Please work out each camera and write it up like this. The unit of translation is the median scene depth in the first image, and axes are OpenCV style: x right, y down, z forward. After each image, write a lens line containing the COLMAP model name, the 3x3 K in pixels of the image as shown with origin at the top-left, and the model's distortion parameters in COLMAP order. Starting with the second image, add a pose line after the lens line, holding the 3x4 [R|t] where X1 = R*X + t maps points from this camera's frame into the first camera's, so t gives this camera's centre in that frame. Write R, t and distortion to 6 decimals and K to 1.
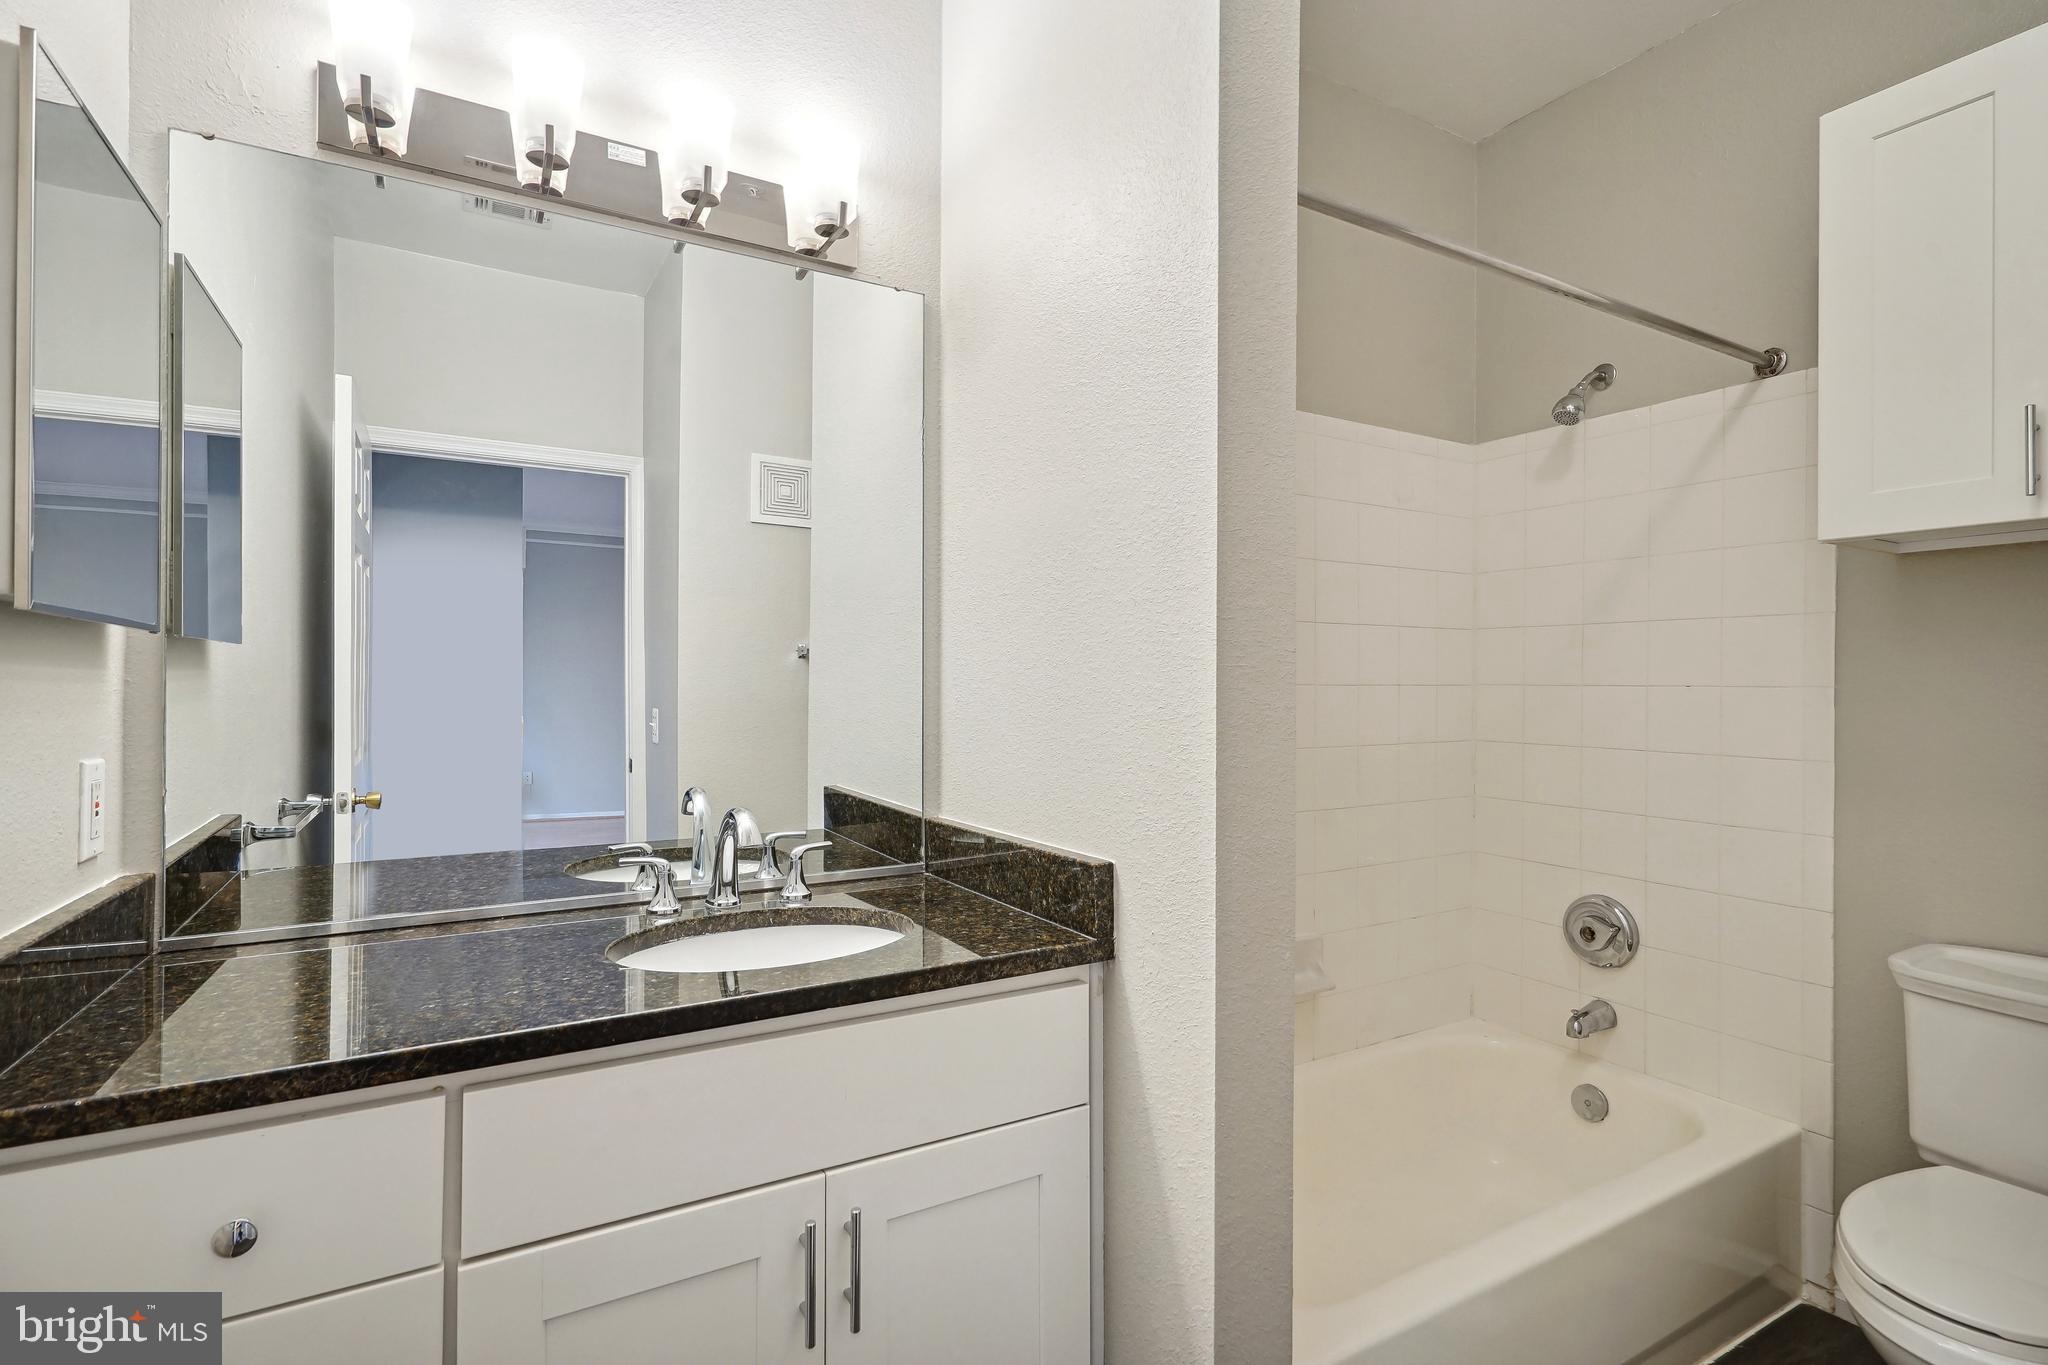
lens RADIAL K [[963.6, 0, 1013.4], [0, 963.6, 682.1], [0, 0, 1]] dist [-0.000014, -0.000048]
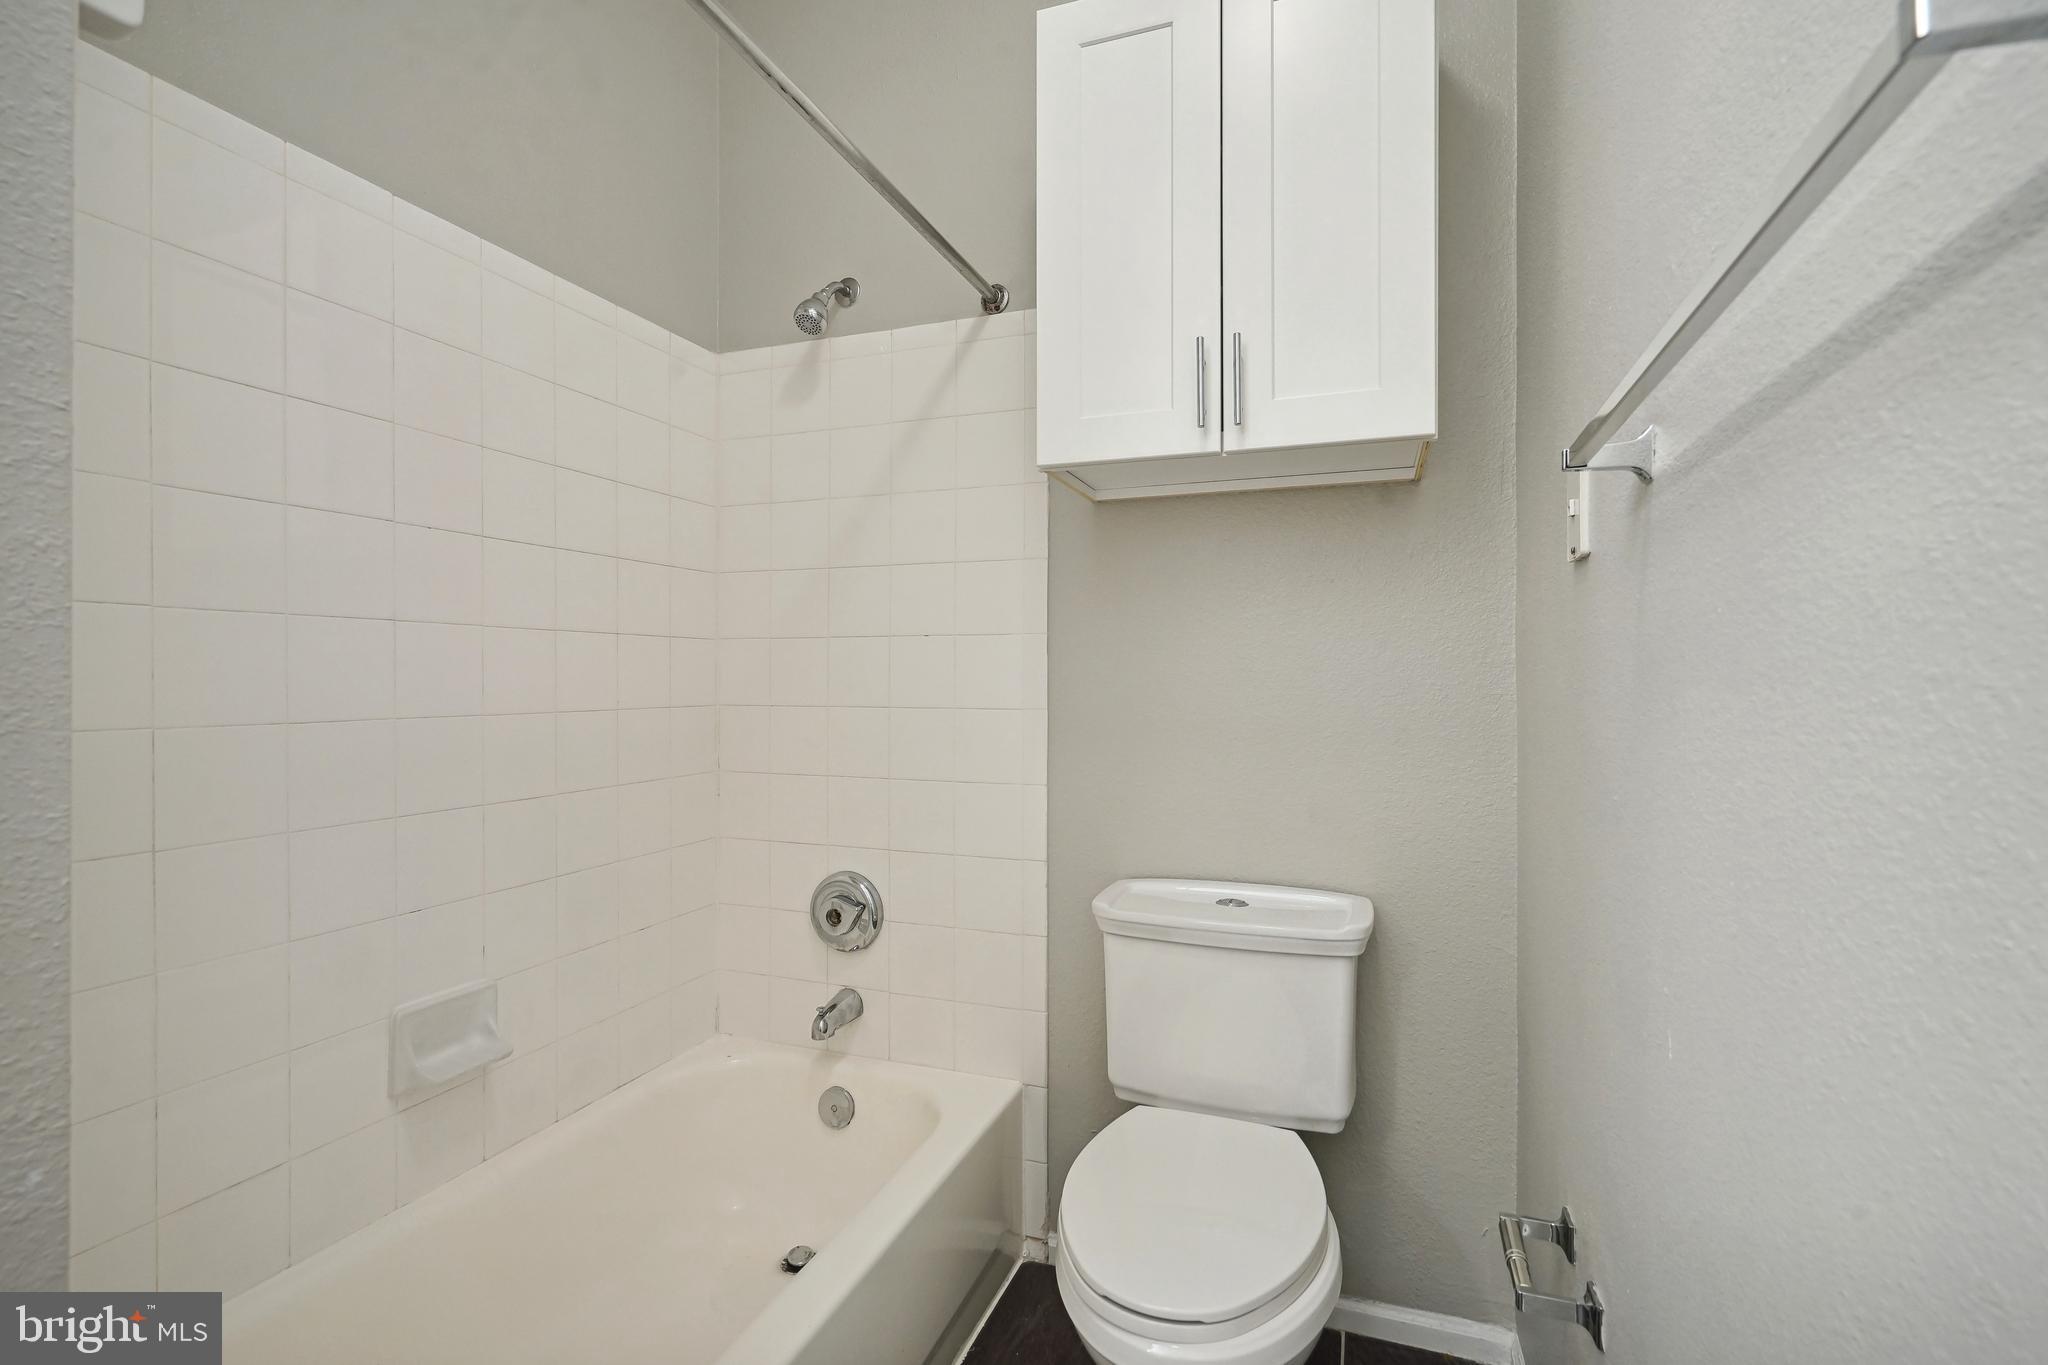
lens RADIAL K [[963.6, 0, 1013.4], [0, 963.6, 682.1], [0, 0, 1]] dist [-0.000014, -0.000048]
pose [[0.772748, -0.006207, 0.634683, 0.166438], [0.002540, 0.999974, 0.006686, 0.041049], [-0.634708, -0.003555, 0.772744, 0.216703]]
